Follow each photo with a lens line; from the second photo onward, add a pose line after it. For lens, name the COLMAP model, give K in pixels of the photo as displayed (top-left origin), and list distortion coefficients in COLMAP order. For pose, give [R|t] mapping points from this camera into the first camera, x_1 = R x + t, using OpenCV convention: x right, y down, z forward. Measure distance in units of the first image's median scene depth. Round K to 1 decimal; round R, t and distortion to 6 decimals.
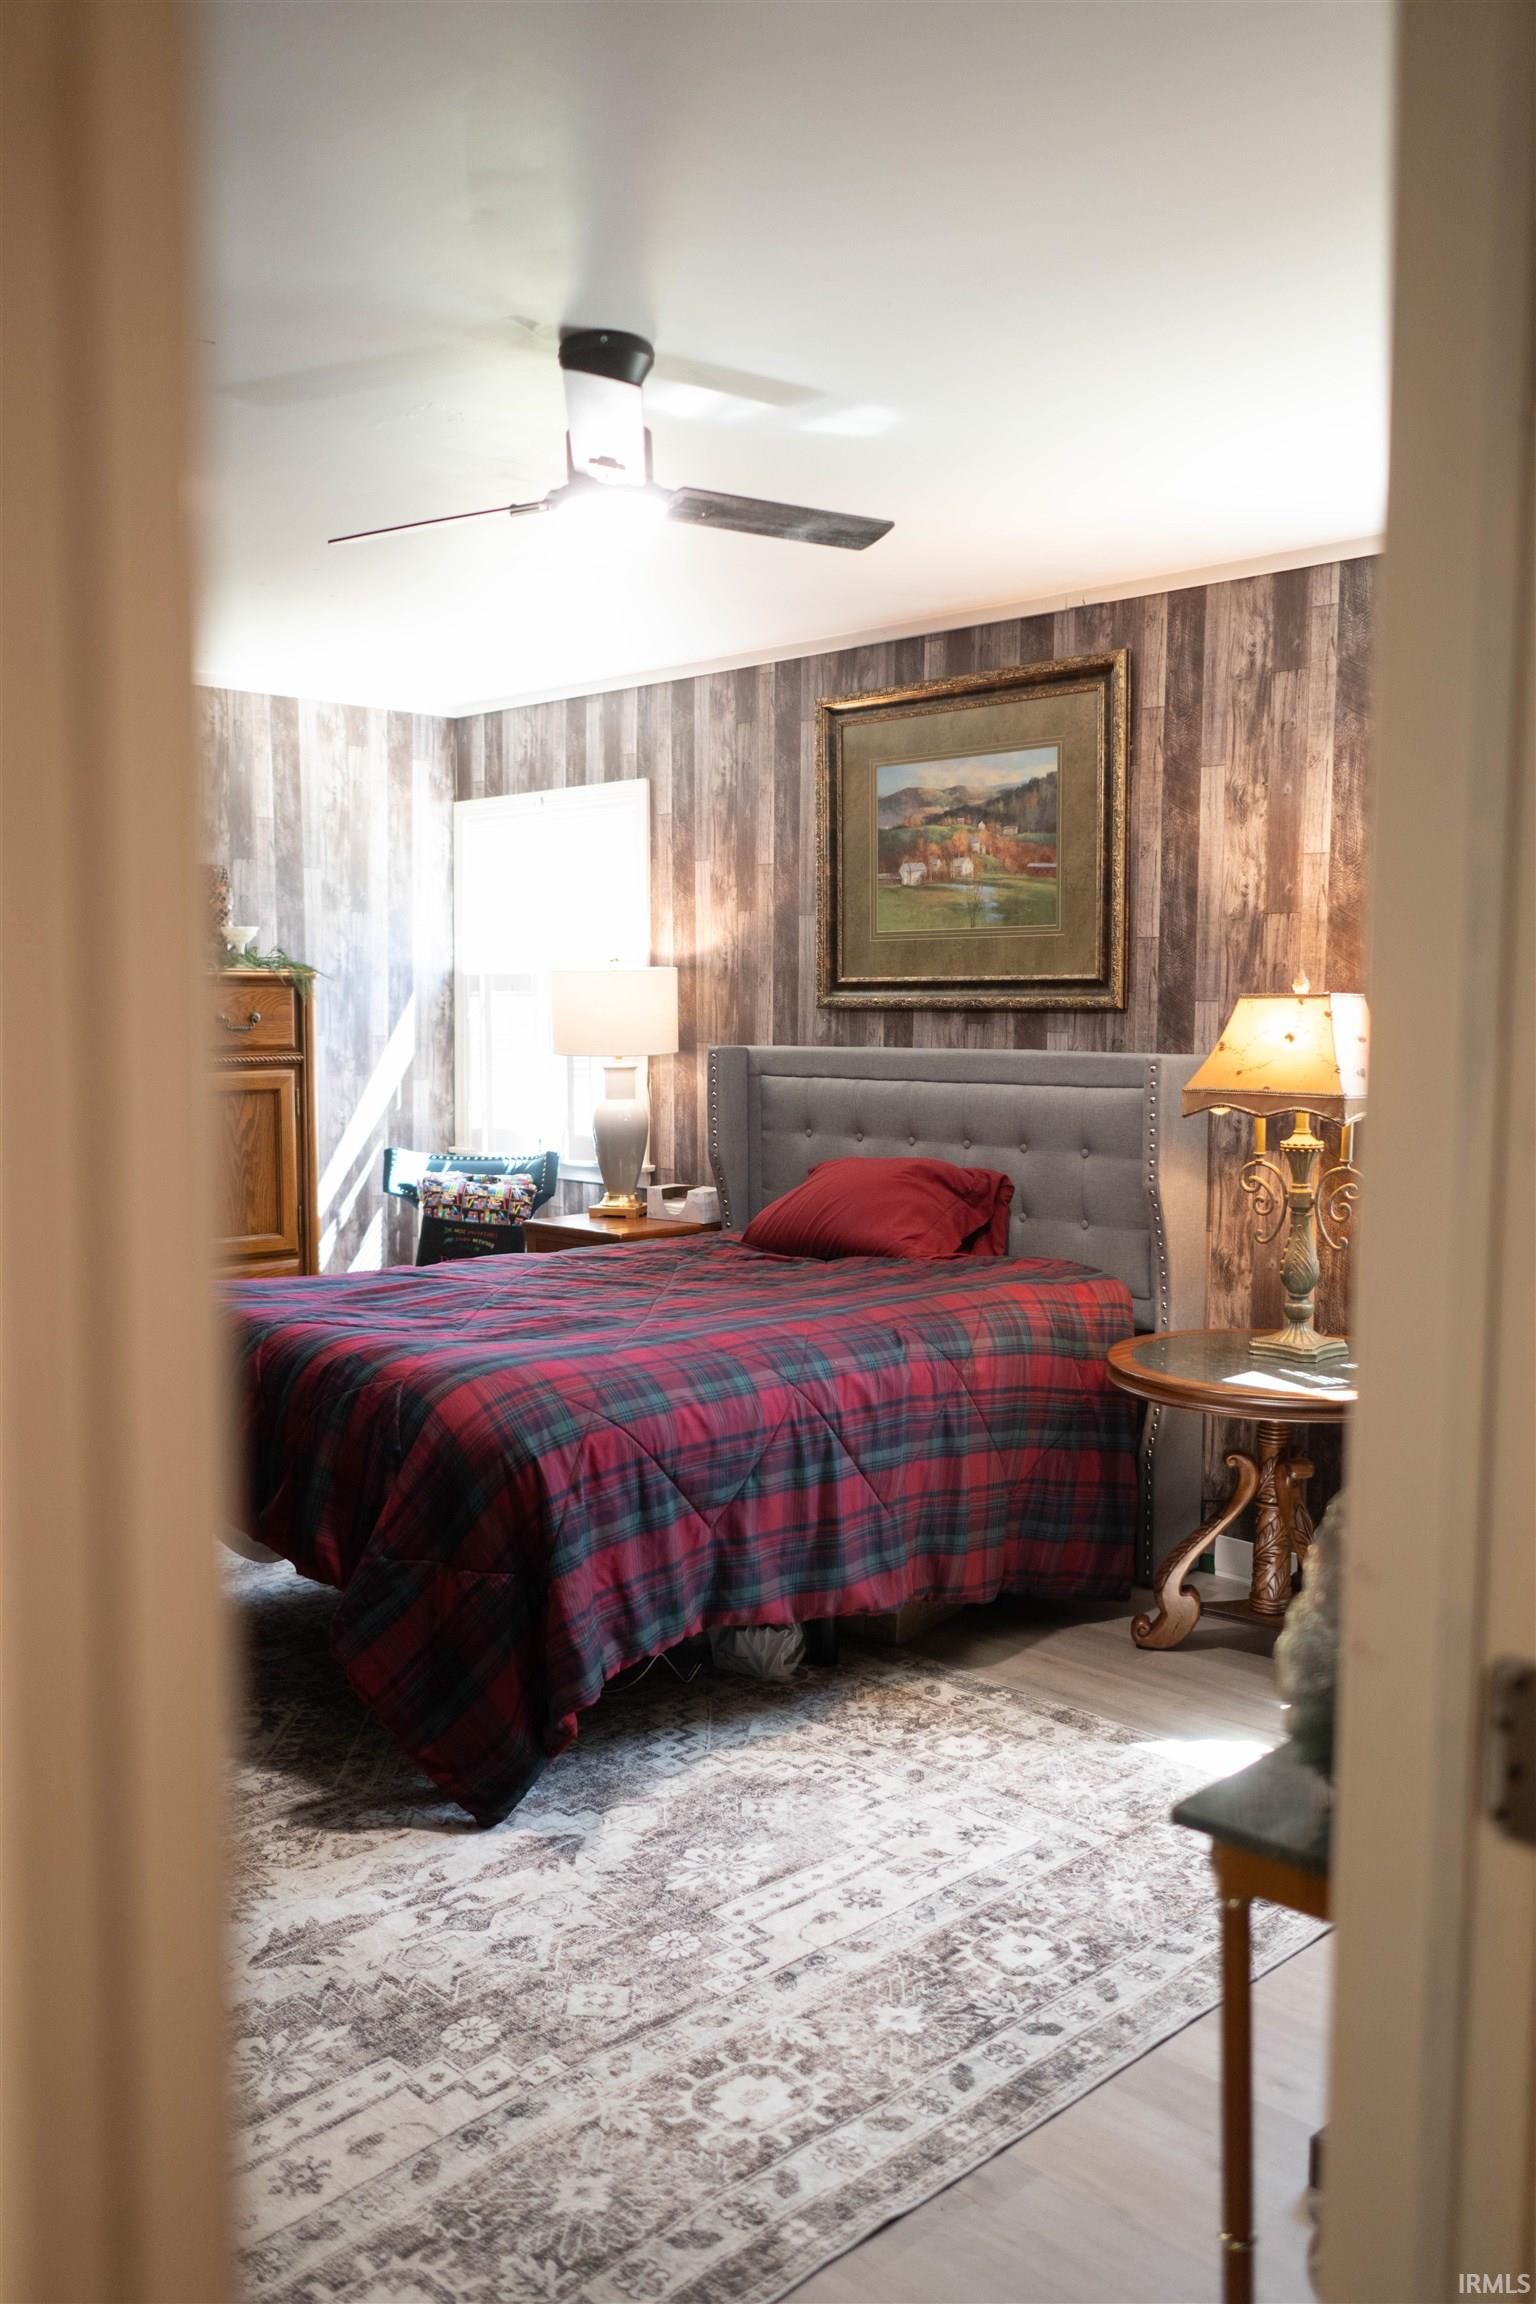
lens RADIAL K [[1867.3, 0, 768.0], [0, 1867.3, 1152.0], [0, 0, 1]] dist [0.005706, -0.005339]
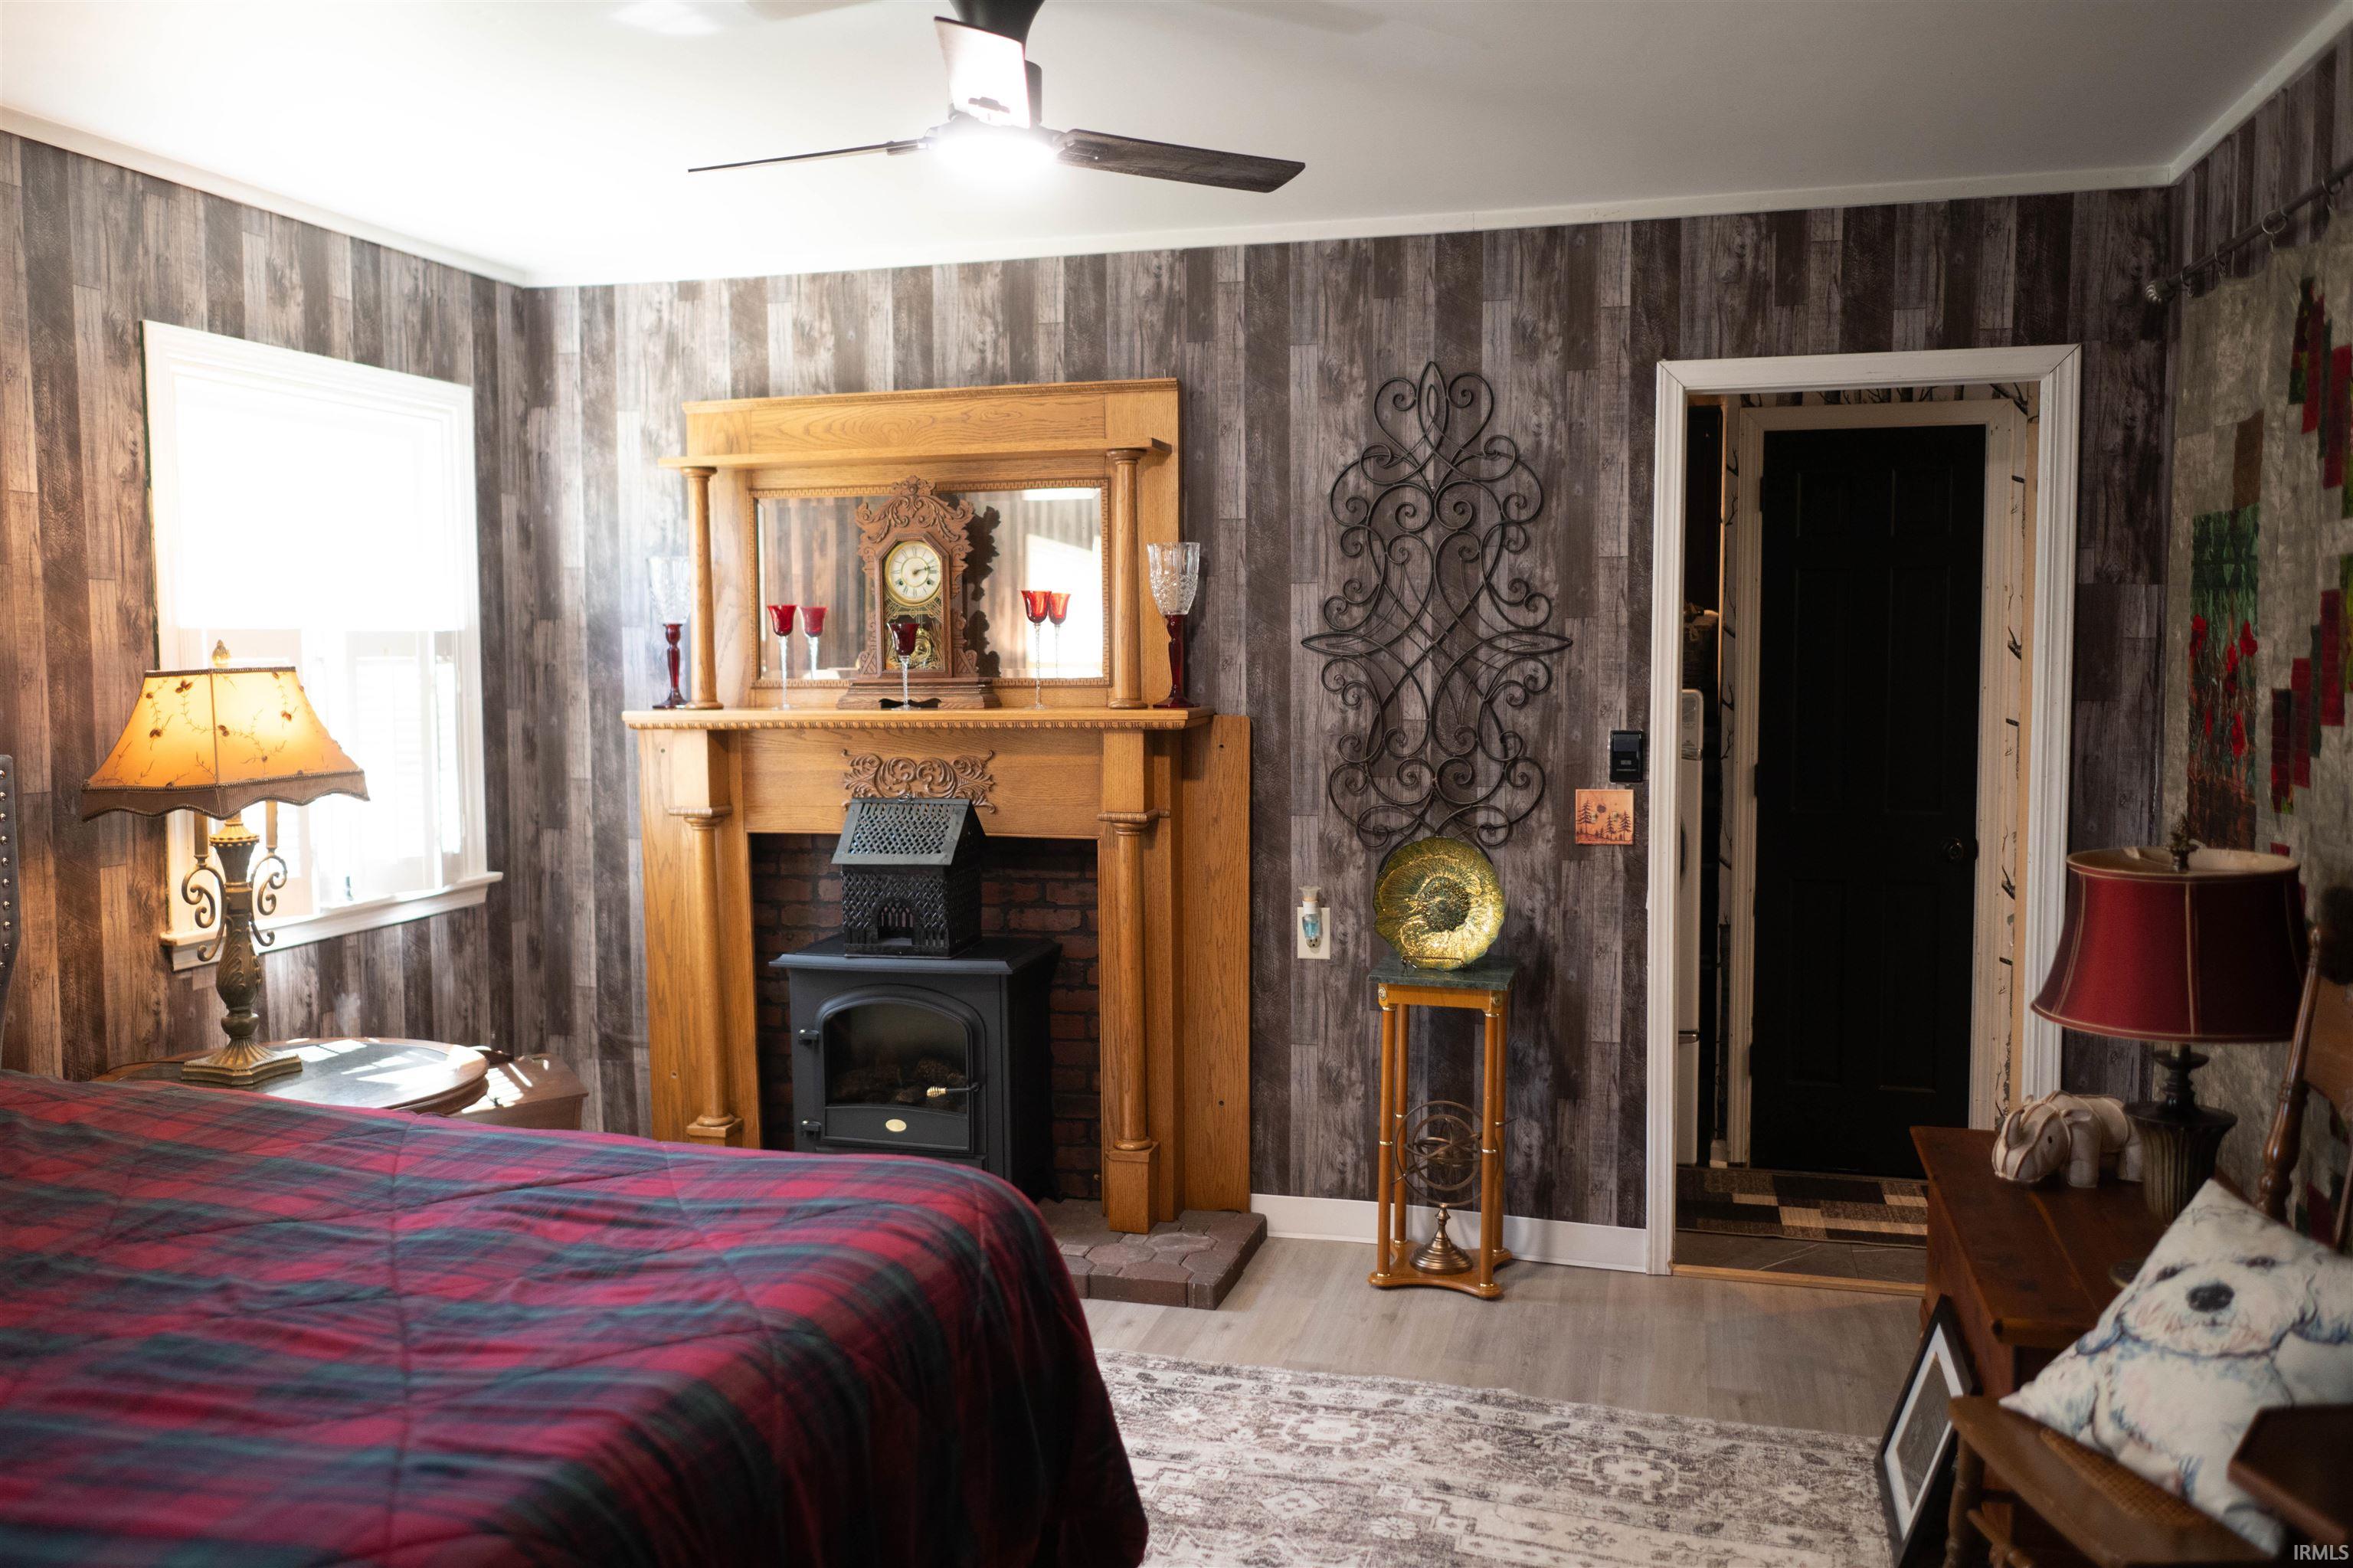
lens RADIAL K [[1907.1, 0, 1176.5], [0, 1907.1, 784.0], [0, 0, 1]] dist [0.005706, -0.005339]
pose [[-0.506979, -0.066105, 0.859420, -1.182011], [0.074200, 0.990007, 0.119921, -0.173596], [-0.858759, 0.124566, -0.497007, 1.771733]]
